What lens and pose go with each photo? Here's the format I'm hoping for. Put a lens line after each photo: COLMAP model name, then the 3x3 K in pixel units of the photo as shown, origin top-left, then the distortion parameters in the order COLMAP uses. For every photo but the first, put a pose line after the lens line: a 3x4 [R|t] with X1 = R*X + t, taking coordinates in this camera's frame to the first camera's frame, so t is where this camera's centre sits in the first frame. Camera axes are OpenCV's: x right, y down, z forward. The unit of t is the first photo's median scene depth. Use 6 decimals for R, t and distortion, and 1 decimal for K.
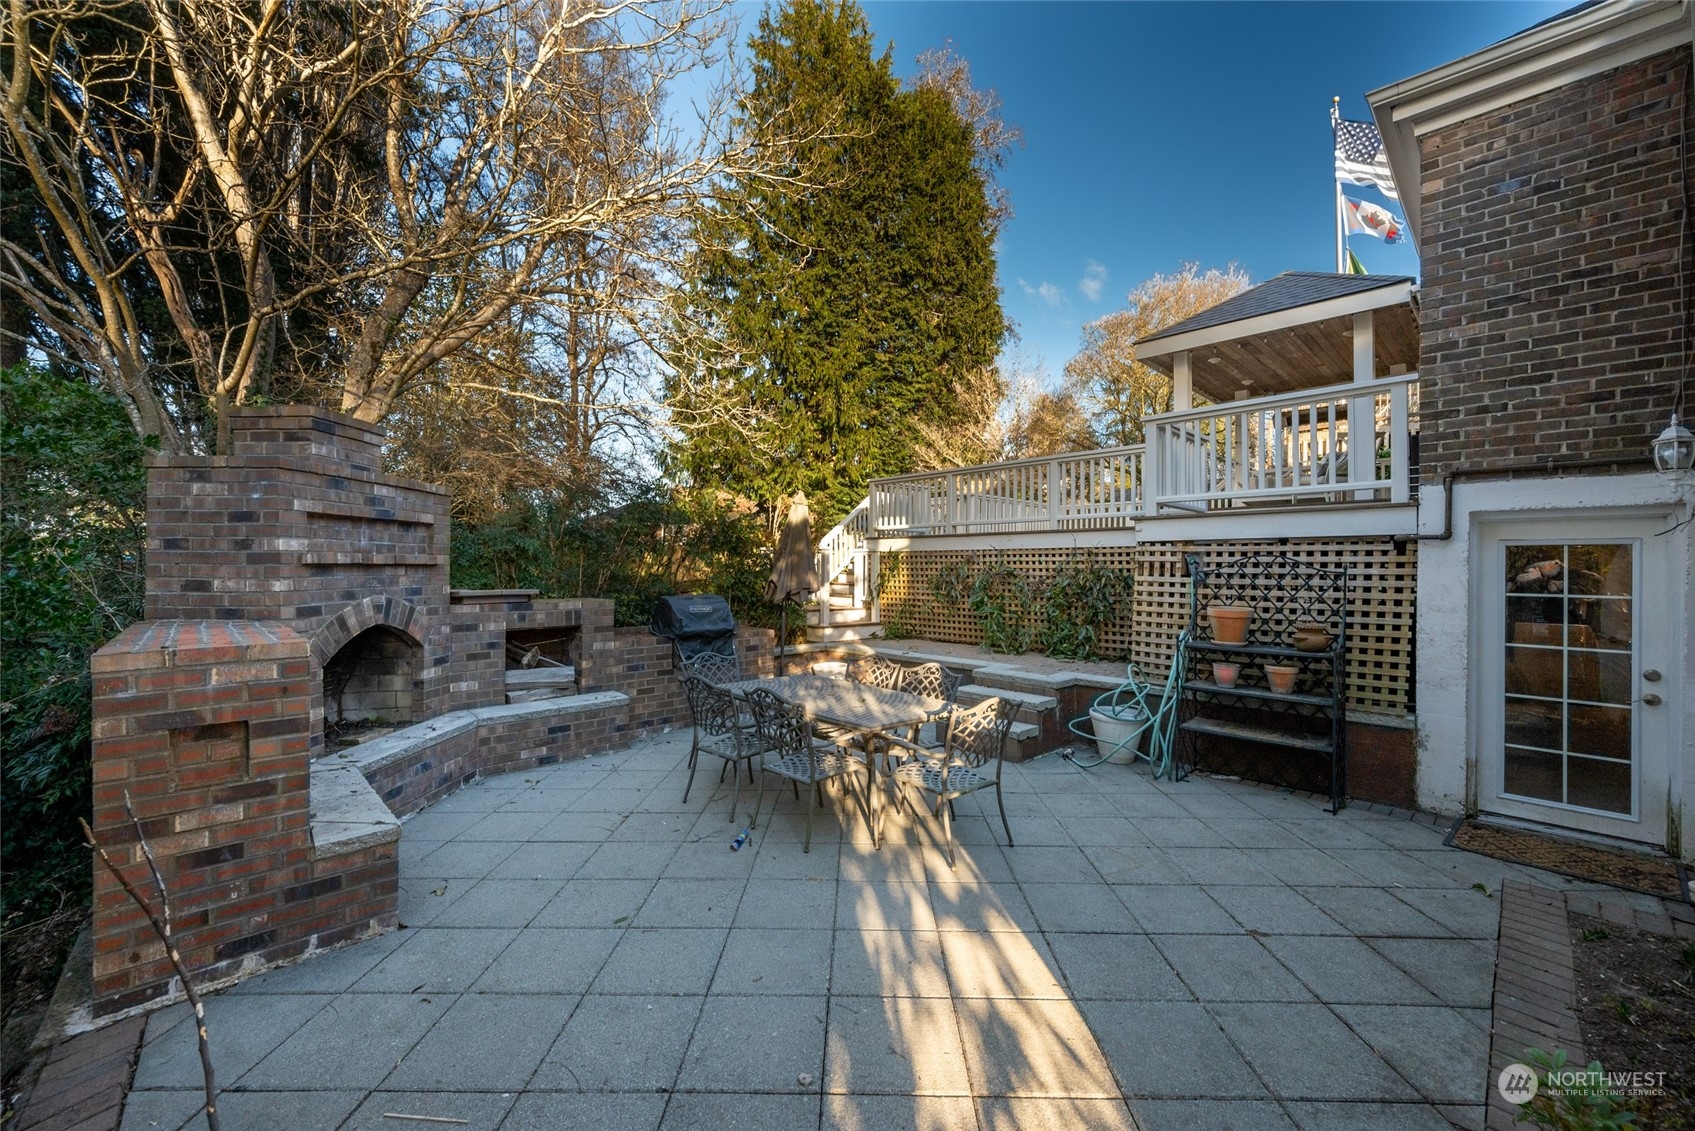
lens RADIAL K [[680.2, 0, 849.7], [0, 680.2, 569.4], [0, 0, 1]] dist [-0.008934, 0.001642]
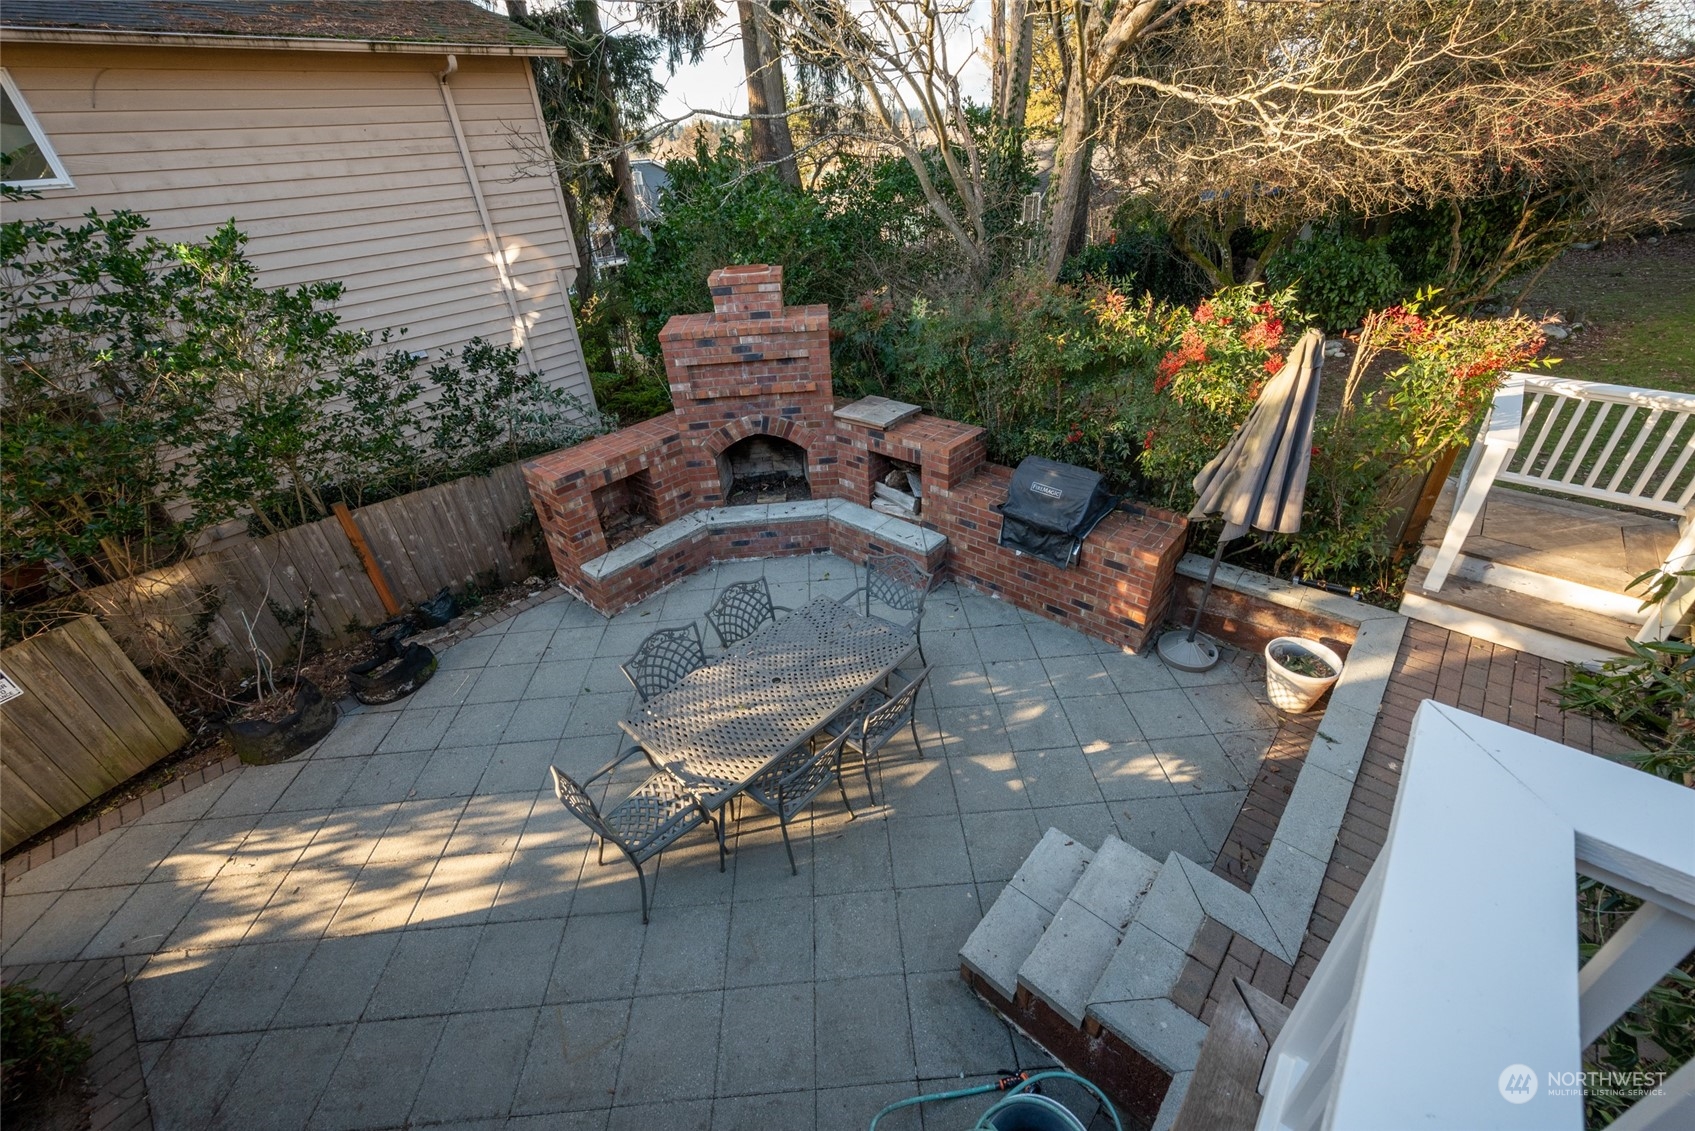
lens RADIAL K [[680.2, 0, 849.2], [0, 680.2, 558.7], [0, 0, 1]] dist [-0.008934, 0.001642]
pose [[0.060076, 0.525119, -0.848906, 0.694285], [0.065531, 0.846533, 0.528288, -0.448751], [0.996040, -0.087367, 0.016444, 1.143257]]
